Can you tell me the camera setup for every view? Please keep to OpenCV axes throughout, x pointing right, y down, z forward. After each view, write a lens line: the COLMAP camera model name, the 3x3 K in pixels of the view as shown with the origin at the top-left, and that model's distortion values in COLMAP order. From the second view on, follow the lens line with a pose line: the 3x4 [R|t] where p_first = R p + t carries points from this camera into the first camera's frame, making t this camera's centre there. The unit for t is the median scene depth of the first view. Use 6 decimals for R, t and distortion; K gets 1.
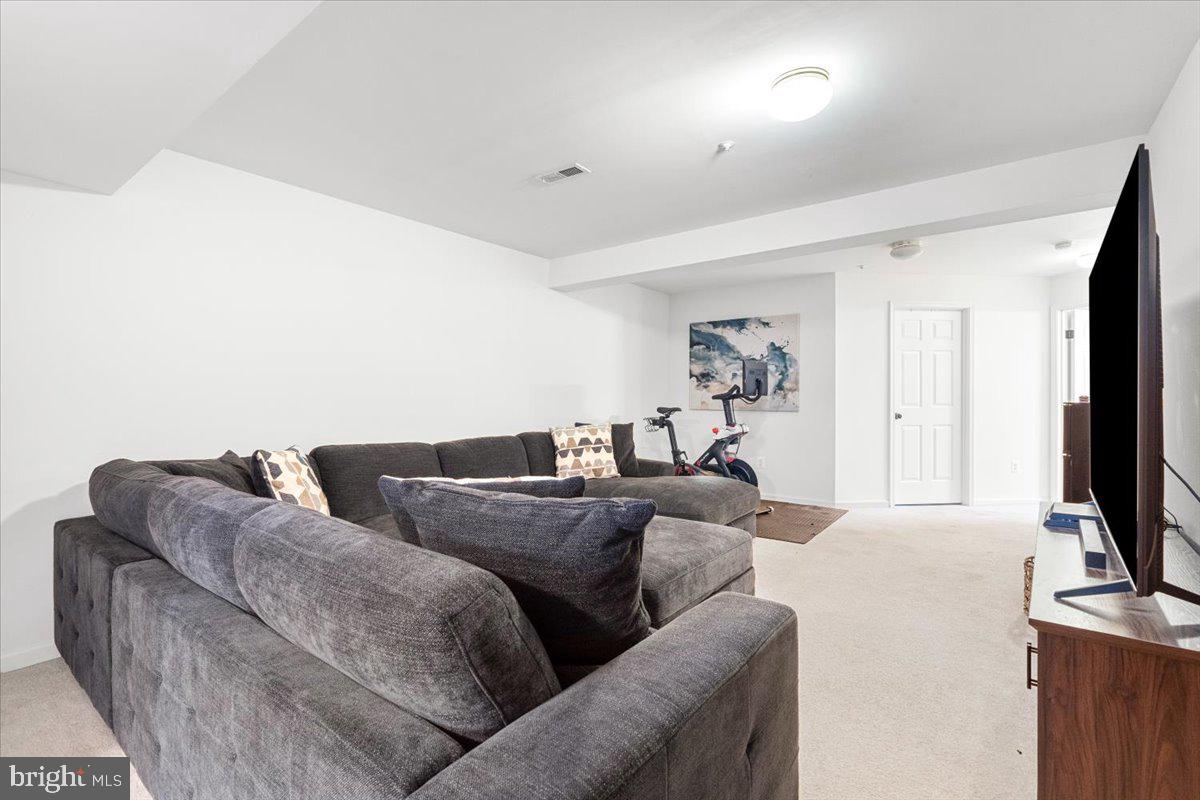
lens RADIAL K [[548.2, 0, 593.4], [0, 548.2, 395.2], [0, 0, 1]] dist [-0.003388, -0.000040]
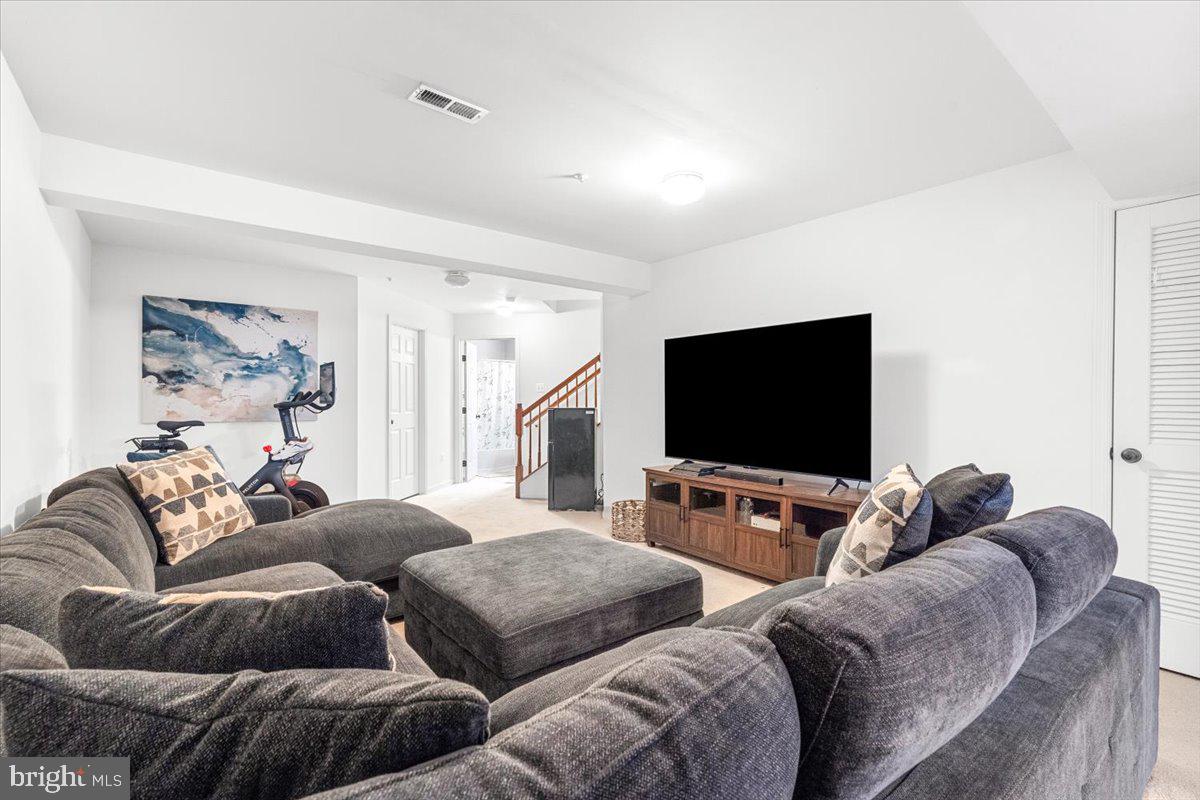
lens RADIAL K [[548.2, 0, 593.4], [0, 548.2, 395.2], [0, 0, 1]] dist [-0.003388, -0.000040]
pose [[0.232276, 0.011836, 0.972578, -0.382240], [-0.002827, 0.999930, -0.011494, -0.002838], [-0.972646, -0.000079, 0.232293, 0.340623]]
